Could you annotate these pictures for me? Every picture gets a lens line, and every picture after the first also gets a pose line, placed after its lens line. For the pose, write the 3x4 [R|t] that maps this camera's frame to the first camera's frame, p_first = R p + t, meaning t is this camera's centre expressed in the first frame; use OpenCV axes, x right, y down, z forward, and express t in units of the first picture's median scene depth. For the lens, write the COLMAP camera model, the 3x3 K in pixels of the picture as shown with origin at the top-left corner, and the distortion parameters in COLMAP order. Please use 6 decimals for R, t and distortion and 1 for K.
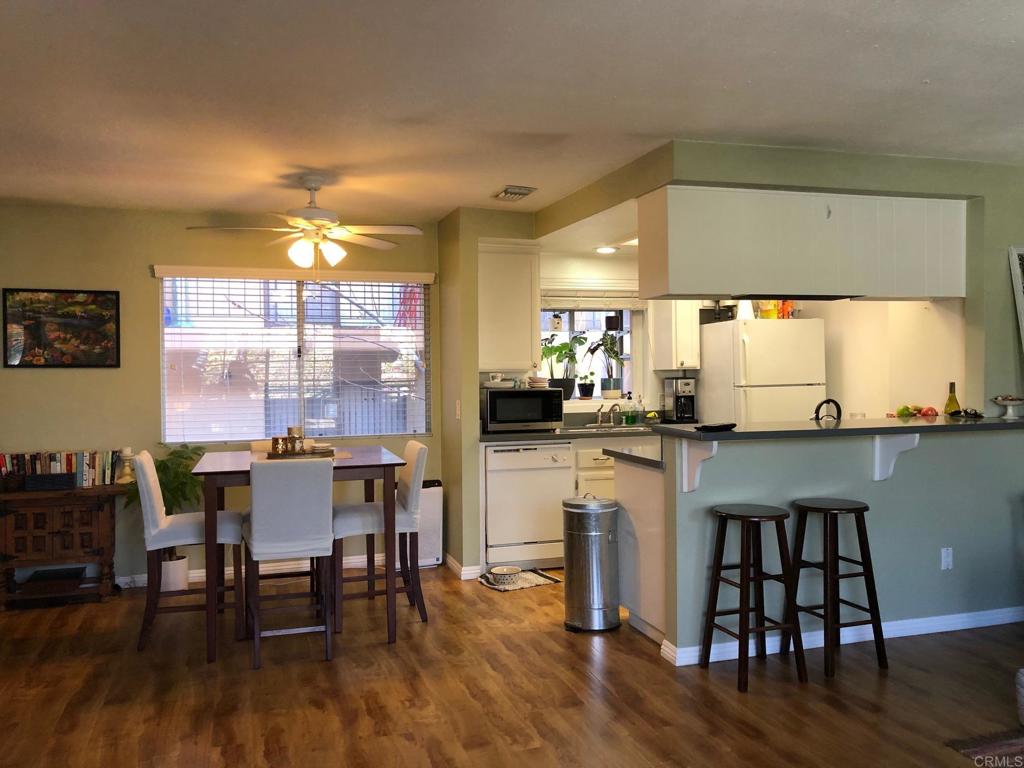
lens RADIAL K [[839.6, 0, 513.7], [0, 839.6, 375.4], [0, 0, 1]] dist [0.041690, -0.039514]
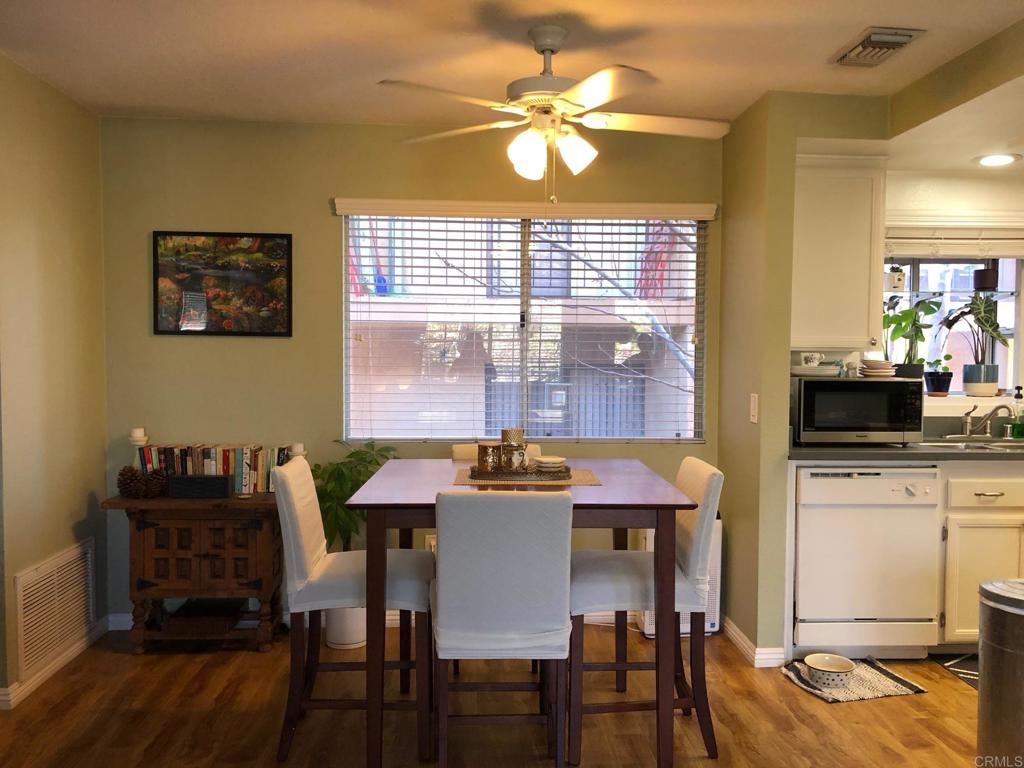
lens RADIAL K [[839.6, 0, 515.5], [0, 839.6, 389.7], [0, 0, 1]] dist [0.041690, -0.039514]
pose [[0.965997, 0.028297, -0.256998, -0.081928], [-0.018887, 0.999060, 0.039010, 0.005004], [0.257861, -0.032830, 0.965624, 0.334947]]
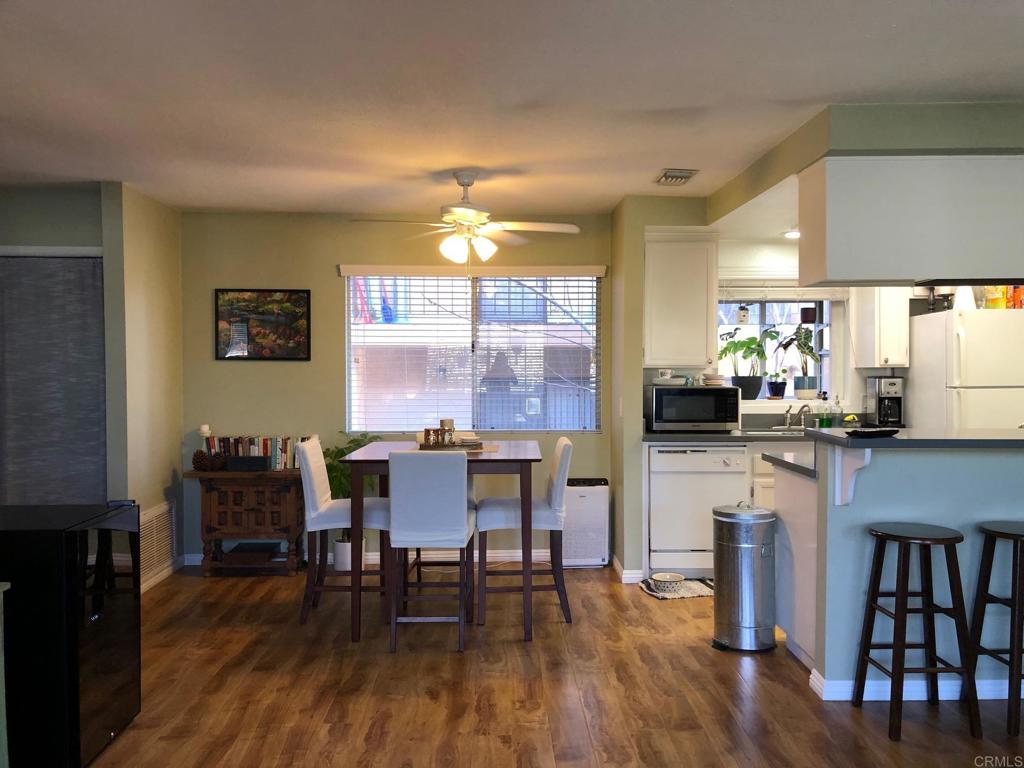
lens RADIAL K [[839.6, 0, 516.6], [0, 839.6, 384.9], [0, 0, 1]] dist [0.041690, -0.039514]
pose [[0.958748, 0.015077, -0.283858, 0.095446], [-0.010901, 0.999808, 0.016284, 0.001382], [0.284049, -0.012518, 0.958728, 0.043979]]
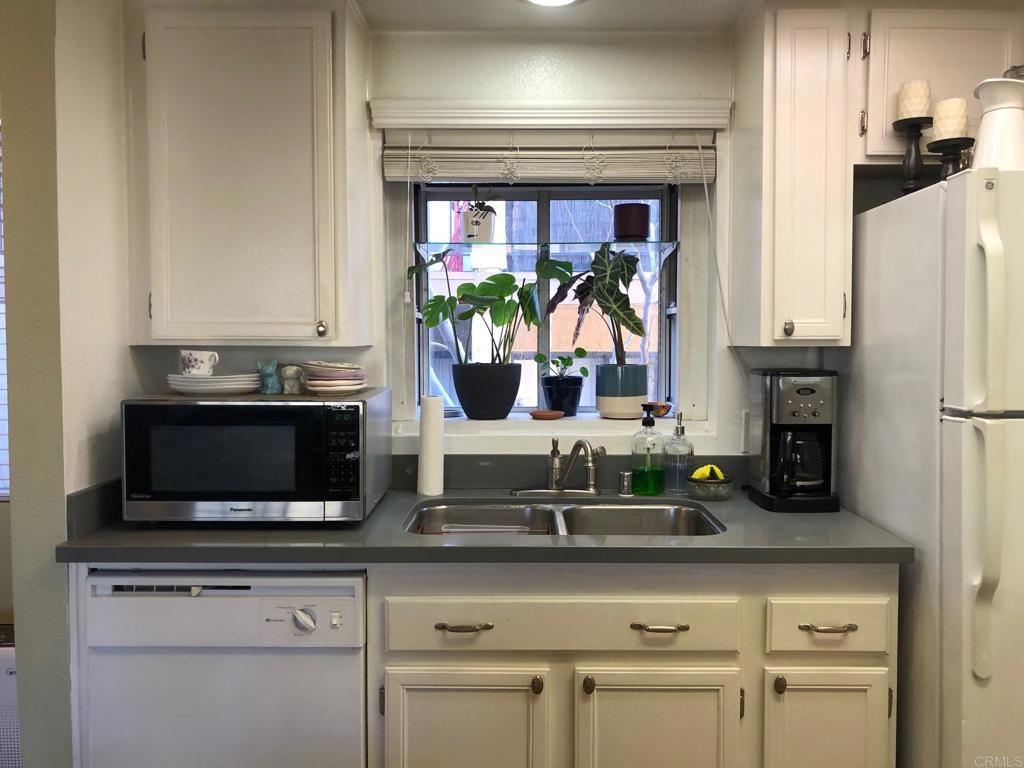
lens RADIAL K [[839.6, 0, 517.0], [0, 839.6, 379.0], [0, 0, 1]] dist [0.041690, -0.039514]
pose [[0.951432, 0.028573, -0.306529, 0.239400], [-0.014142, 0.998689, 0.049197, -0.011096], [0.307533, -0.042473, 0.950589, 0.771491]]
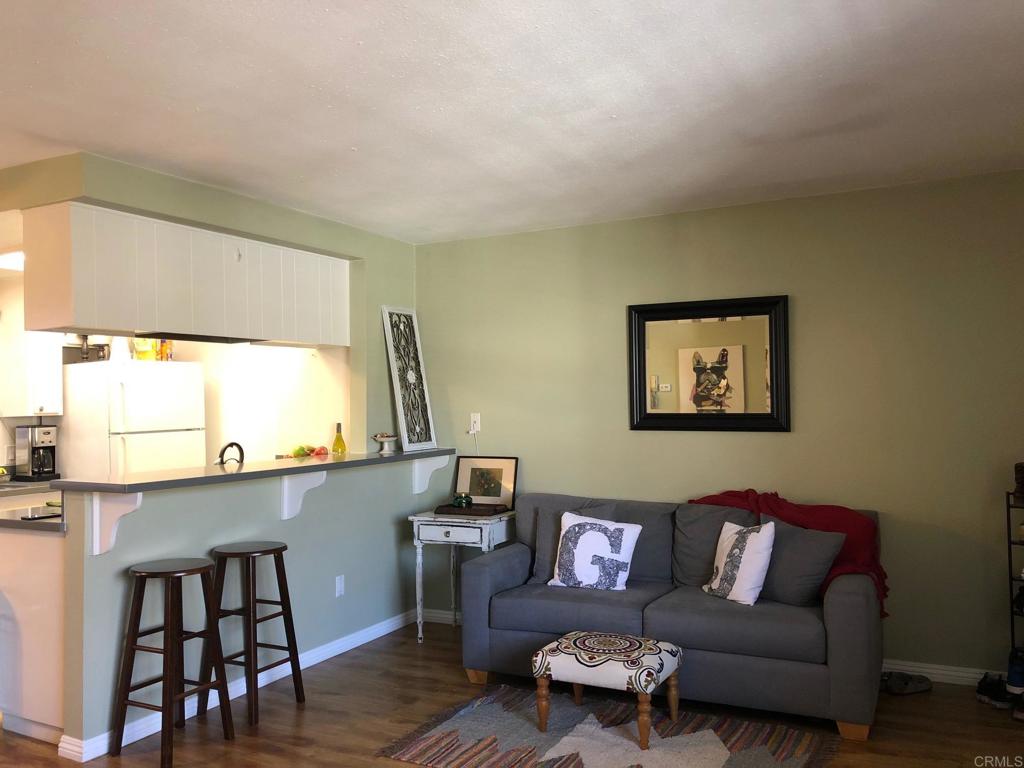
lens RADIAL K [[839.6, 0, 521.0], [0, 839.6, 378.5], [0, 0, 1]] dist [0.041690, -0.039514]
pose [[0.707545, 0.018173, 0.706434, -0.077410], [0.019073, 0.998814, -0.044797, 0.003397], [-0.706410, 0.045170, 0.706360, 0.049444]]
